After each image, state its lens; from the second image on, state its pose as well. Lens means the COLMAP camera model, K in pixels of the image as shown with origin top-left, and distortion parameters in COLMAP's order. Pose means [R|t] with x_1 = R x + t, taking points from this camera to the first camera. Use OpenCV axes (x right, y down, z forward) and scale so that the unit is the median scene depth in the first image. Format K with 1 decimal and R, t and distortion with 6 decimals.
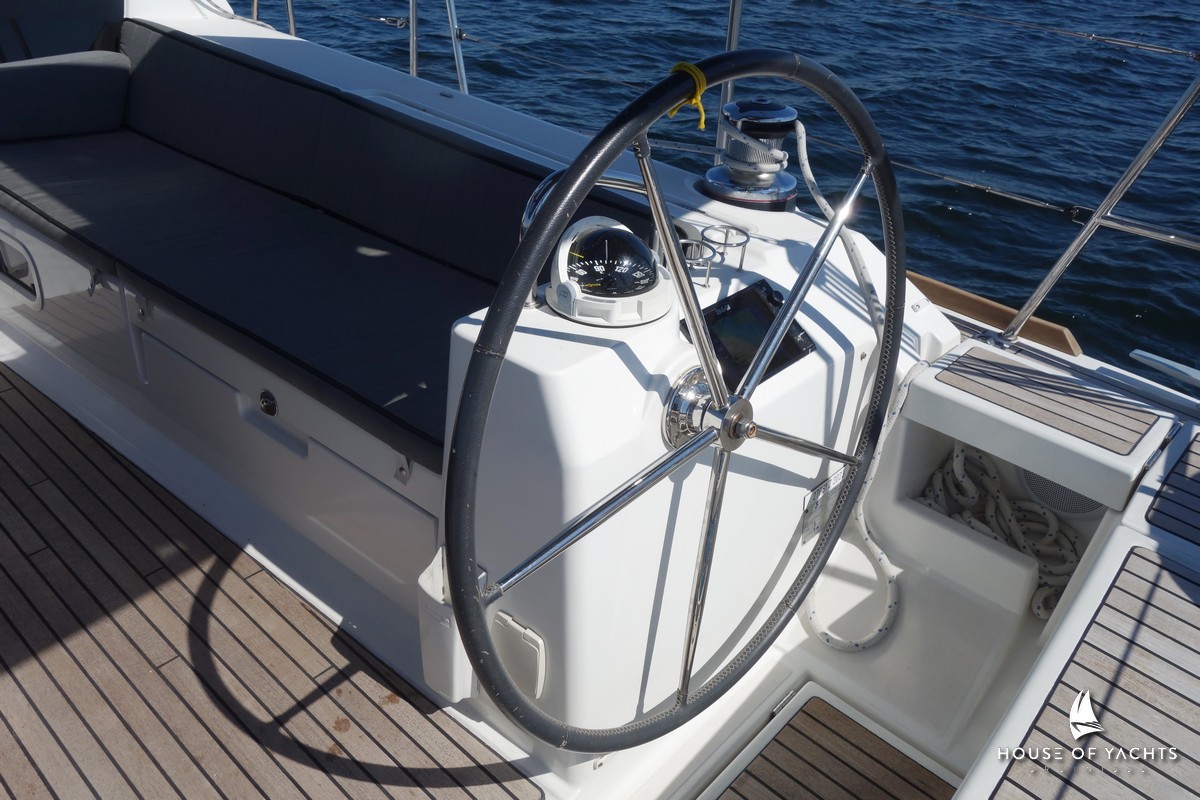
lens RADIAL K [[957.9, 0, 602.1], [0, 957.9, 401.1], [0, 0, 1]] dist [-0.001594, 0.003310]
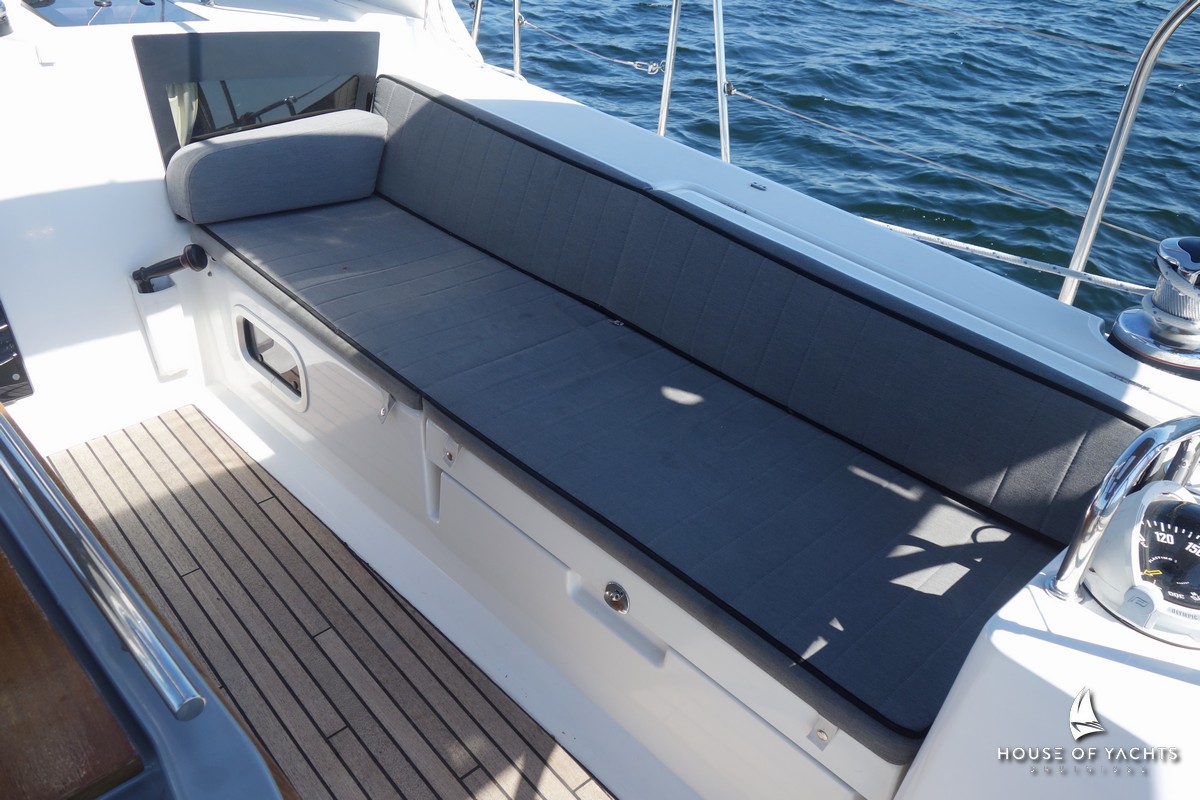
lens RADIAL K [[957.9, 0, 597.4], [0, 957.9, 400.7], [0, 0, 1]] dist [-0.001594, 0.003310]
pose [[0.994203, 0.054769, -0.092528, -0.261272], [-0.051903, 0.998103, 0.033107, -0.176570], [0.094166, -0.028112, 0.995160, 0.135403]]
